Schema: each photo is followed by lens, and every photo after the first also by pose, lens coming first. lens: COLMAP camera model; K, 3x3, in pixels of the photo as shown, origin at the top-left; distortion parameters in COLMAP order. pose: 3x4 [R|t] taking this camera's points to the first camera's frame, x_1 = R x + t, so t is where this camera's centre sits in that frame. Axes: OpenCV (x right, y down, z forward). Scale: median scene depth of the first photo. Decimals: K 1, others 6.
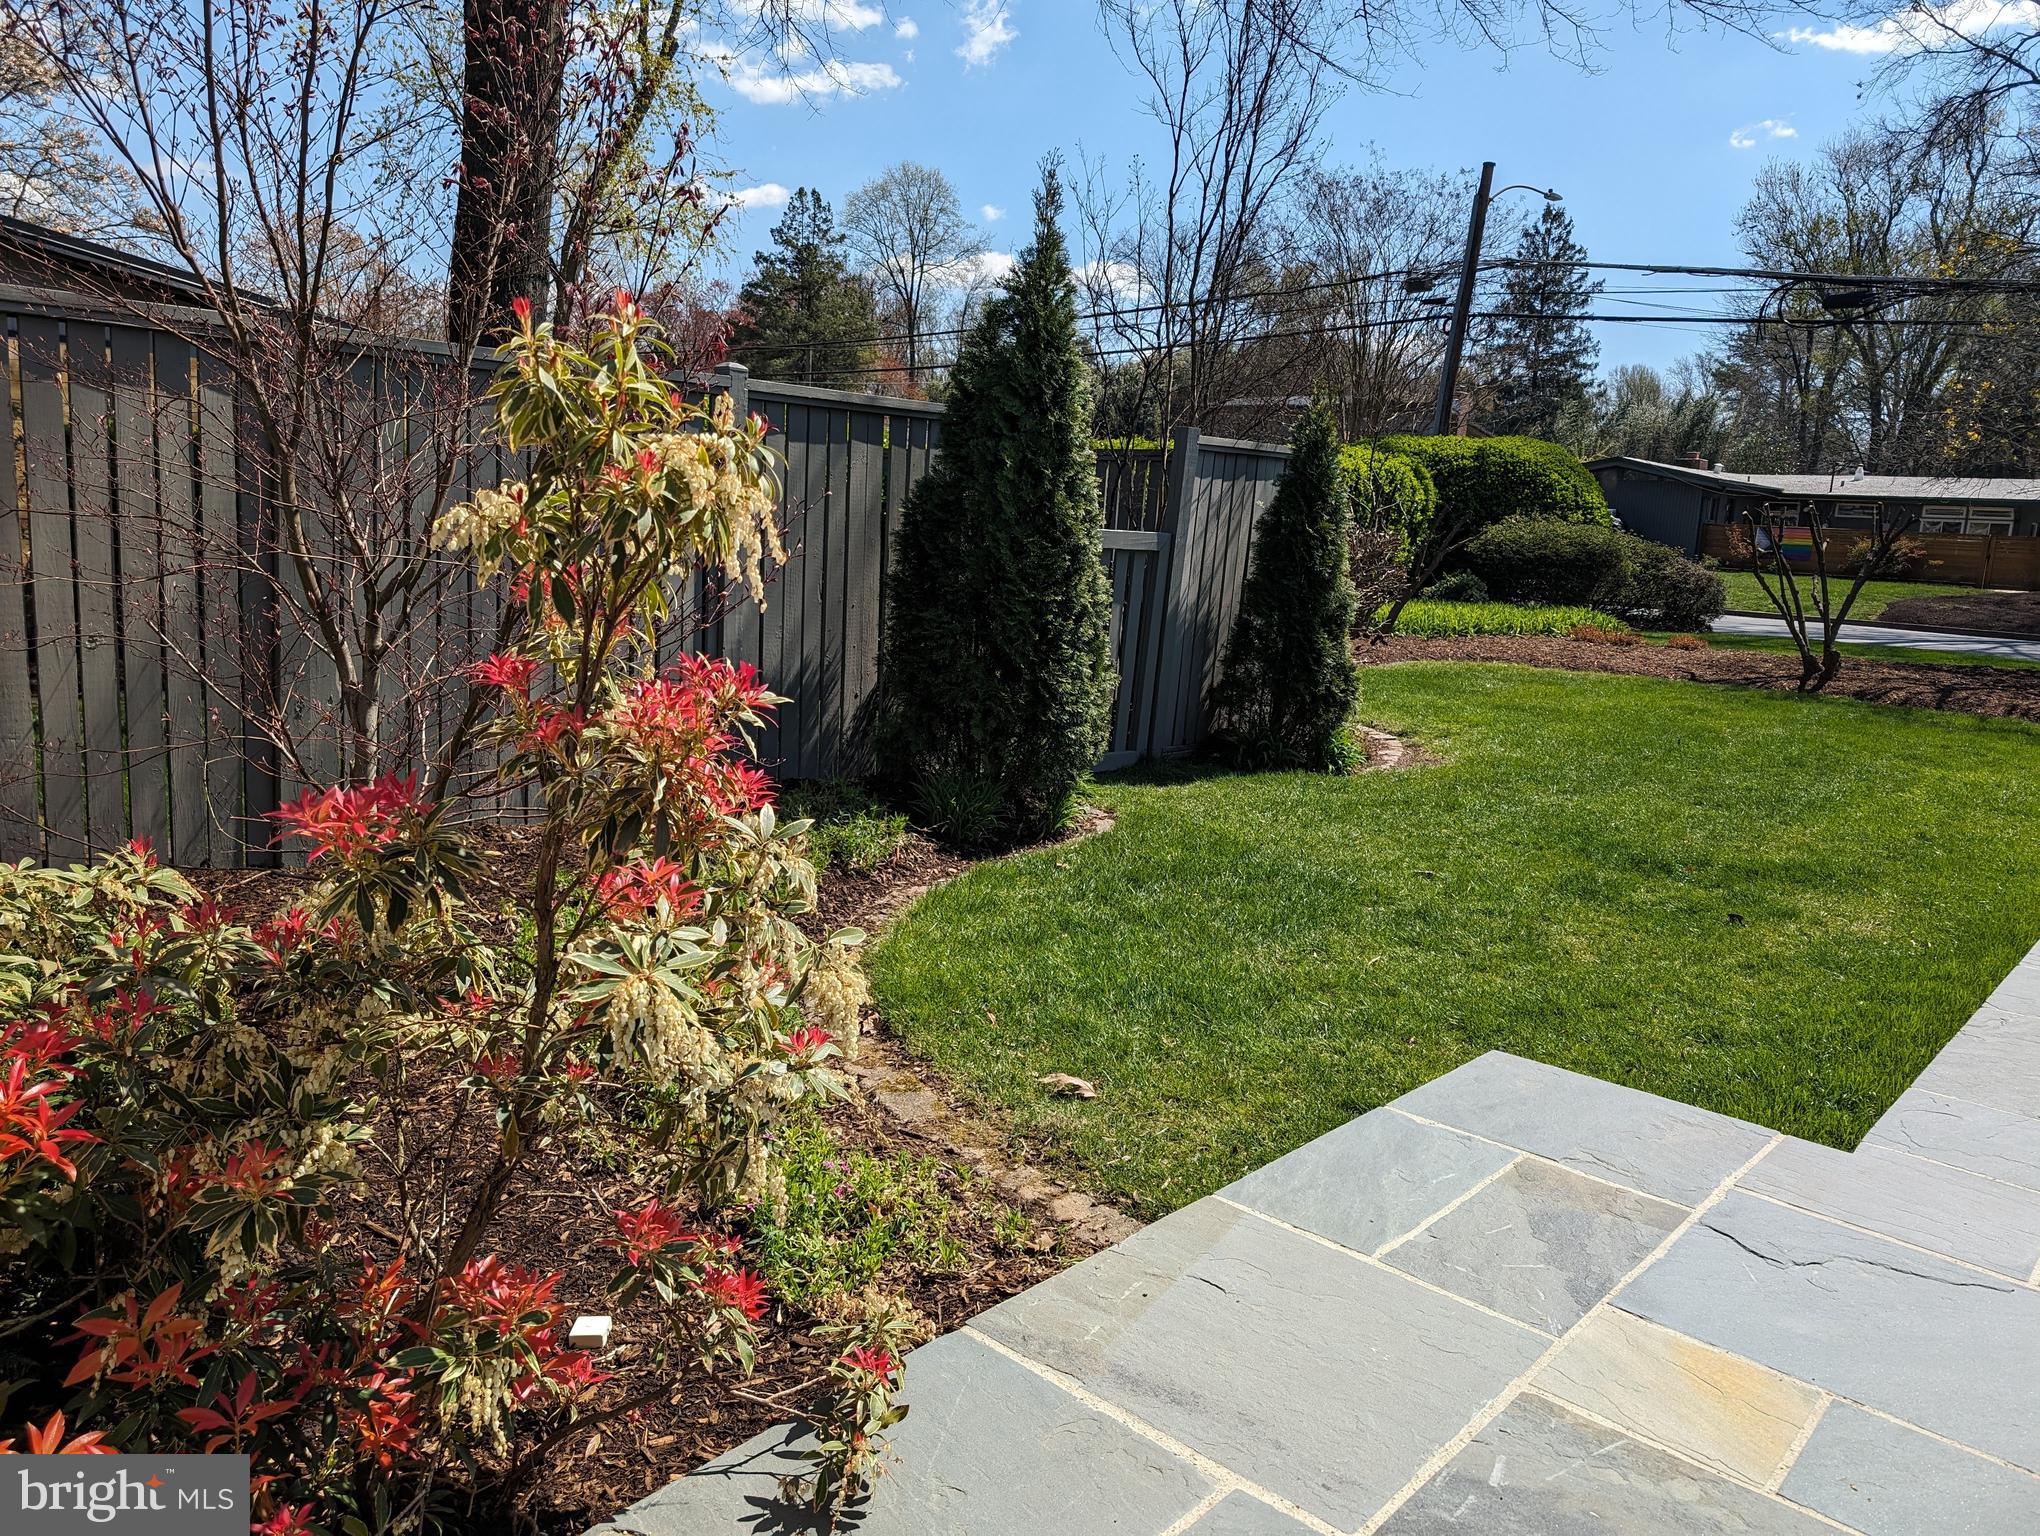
lens RADIAL K [[1472.4, 0, 1020.0], [0, 1472.4, 768.0], [0, 0, 1]] dist [-0.001199, 0.001863]
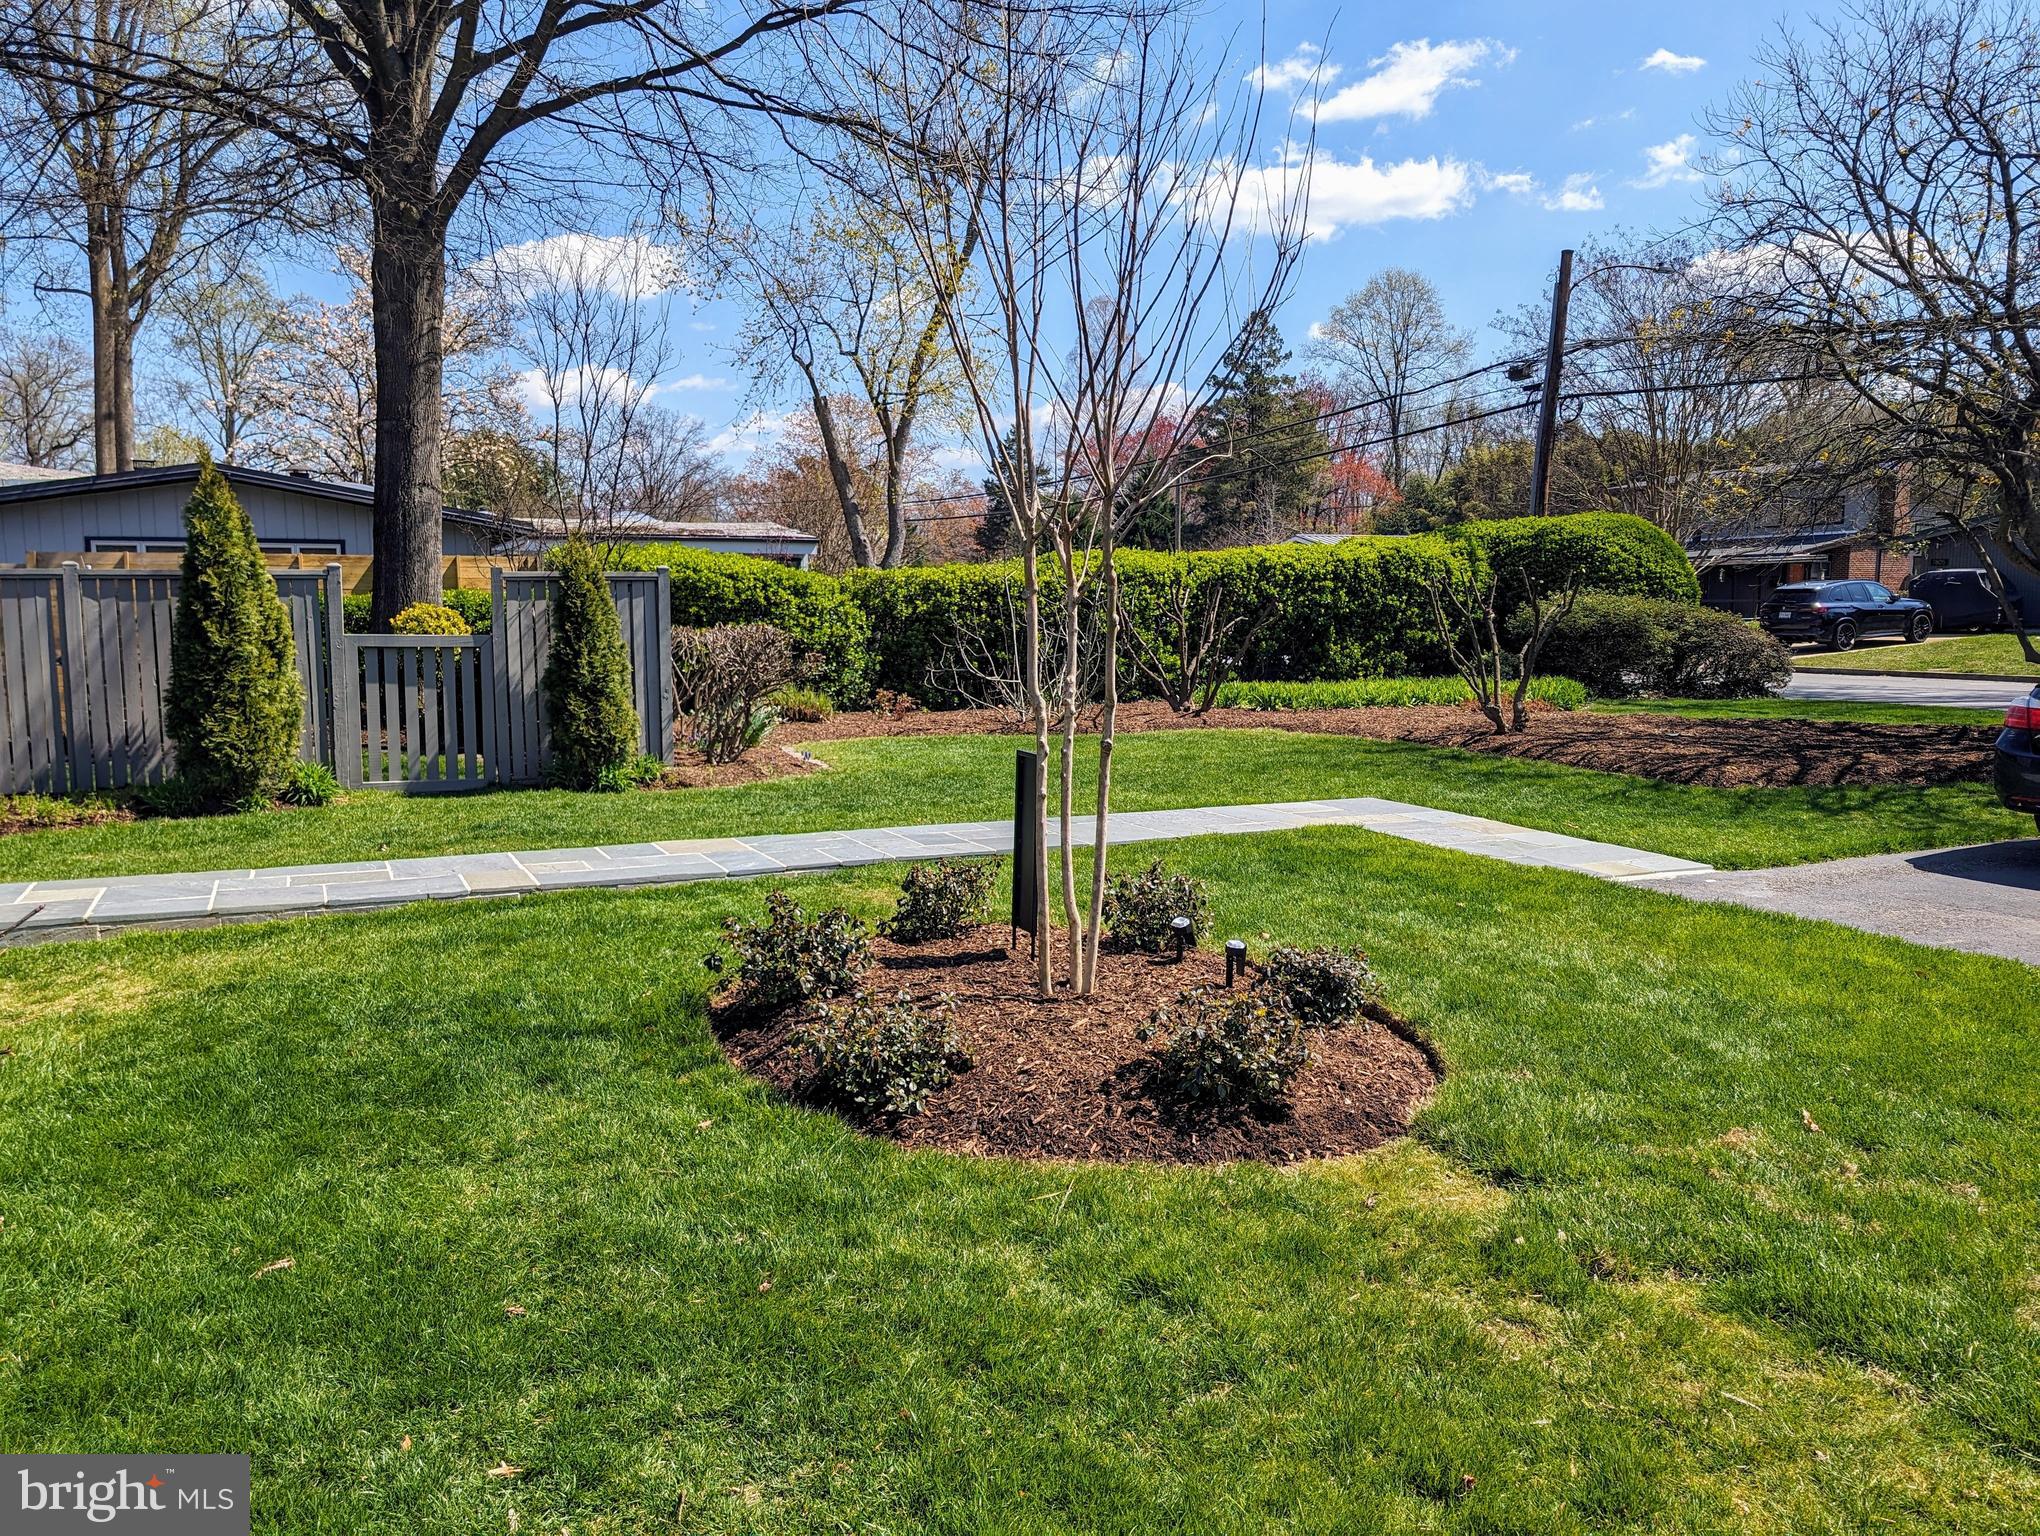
lens RADIAL K [[1472.4, 0, 1020.0], [0, 1472.4, 768.0], [0, 0, 1]] dist [-0.001199, 0.001863]
pose [[0.886822, 0.008039, -0.462040, 0.455885], [-0.039050, 0.997576, -0.057595, 0.020033], [0.460457, 0.069119, 0.884987, -0.051054]]
